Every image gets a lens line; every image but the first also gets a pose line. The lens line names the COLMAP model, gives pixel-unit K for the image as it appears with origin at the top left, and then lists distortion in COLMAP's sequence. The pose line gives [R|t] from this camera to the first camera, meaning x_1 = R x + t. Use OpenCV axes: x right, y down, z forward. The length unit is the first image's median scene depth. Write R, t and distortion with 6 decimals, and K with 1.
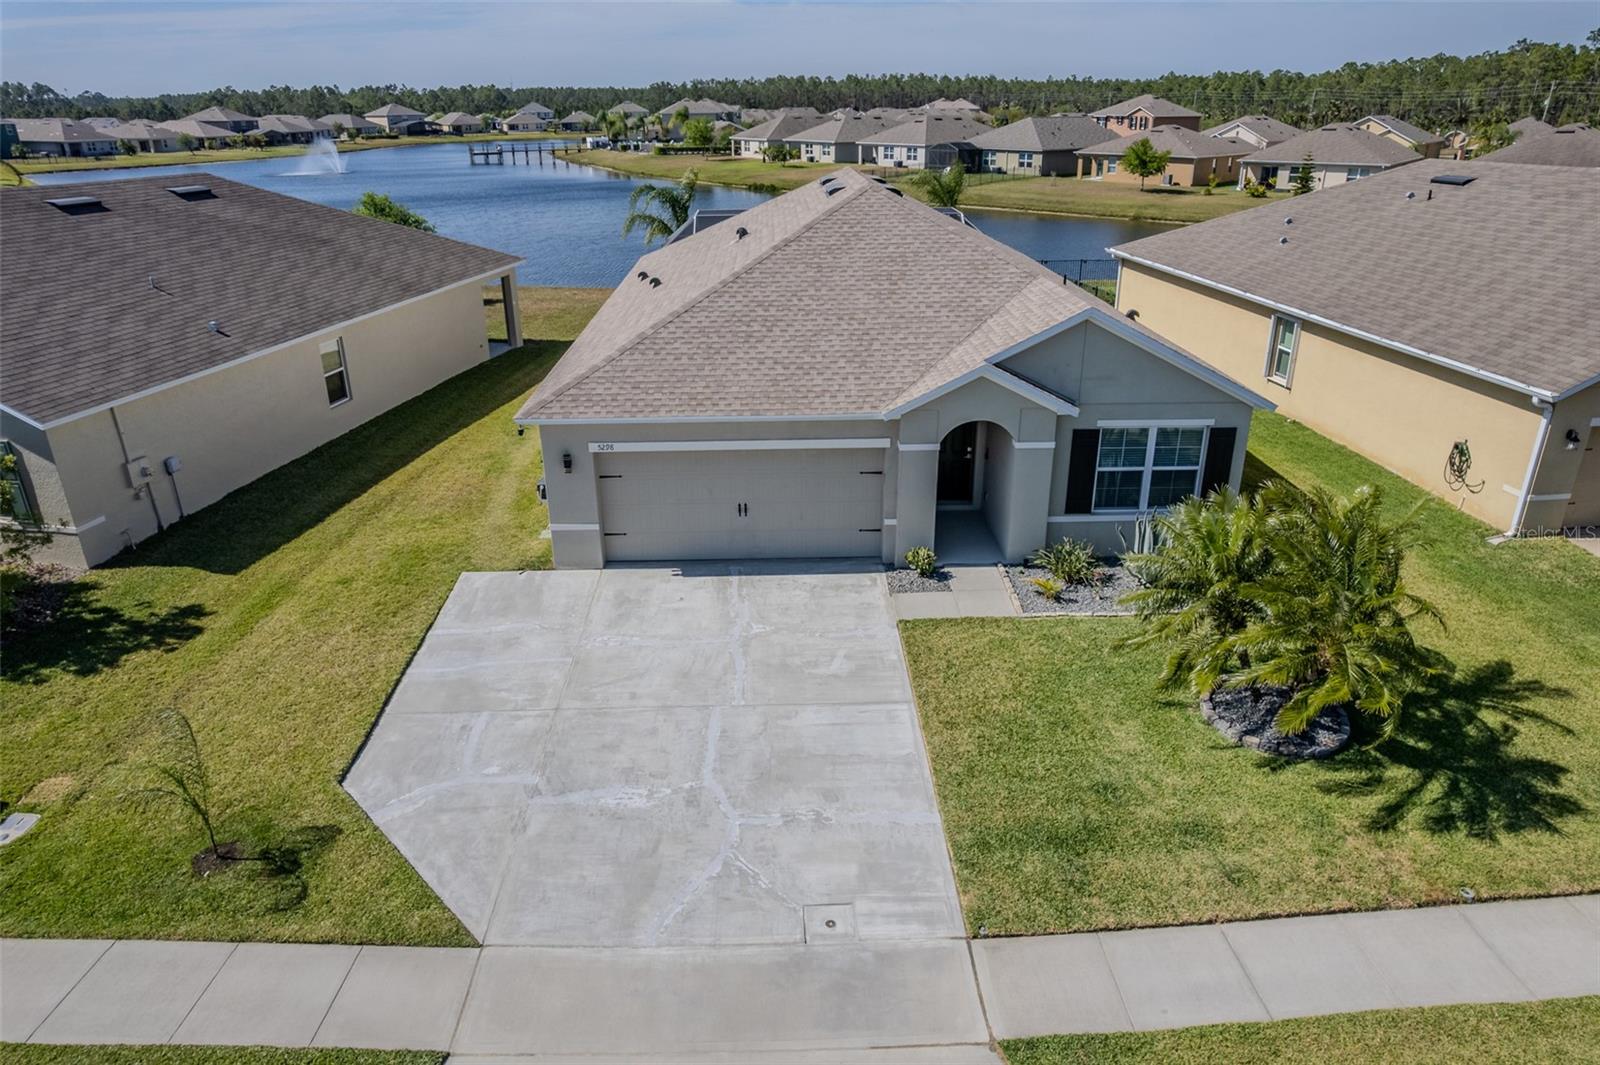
lens RADIAL K [[1044.6, 0, 803.2], [0, 1044.6, 532.8], [0, 0, 1]] dist [-0.071752, 0.059097]
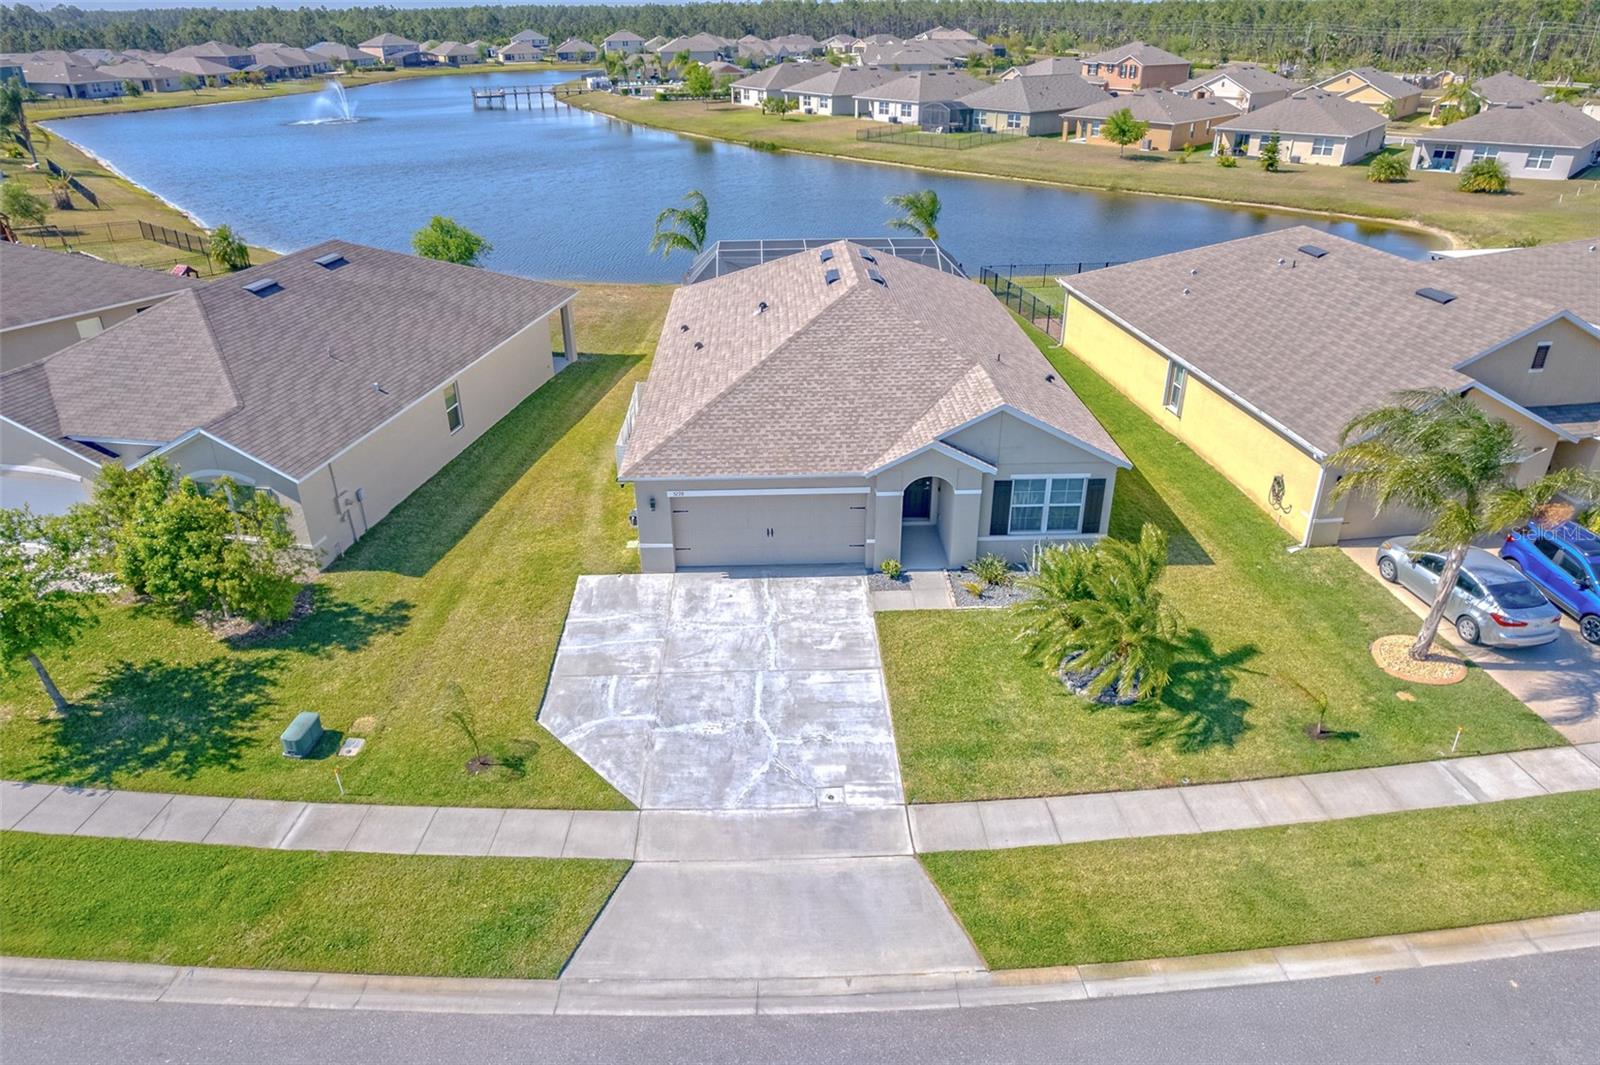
lens RADIAL K [[1044.6, 0, 803.2], [0, 1044.6, 532.8], [0, 0, 1]] dist [-0.071752, 0.059097]
pose [[0.999994, -0.001395, 0.003165, -0.016645], [0.001161, 0.997351, 0.072725, -0.133222], [-0.003258, -0.072721, 0.997347, -0.480822]]
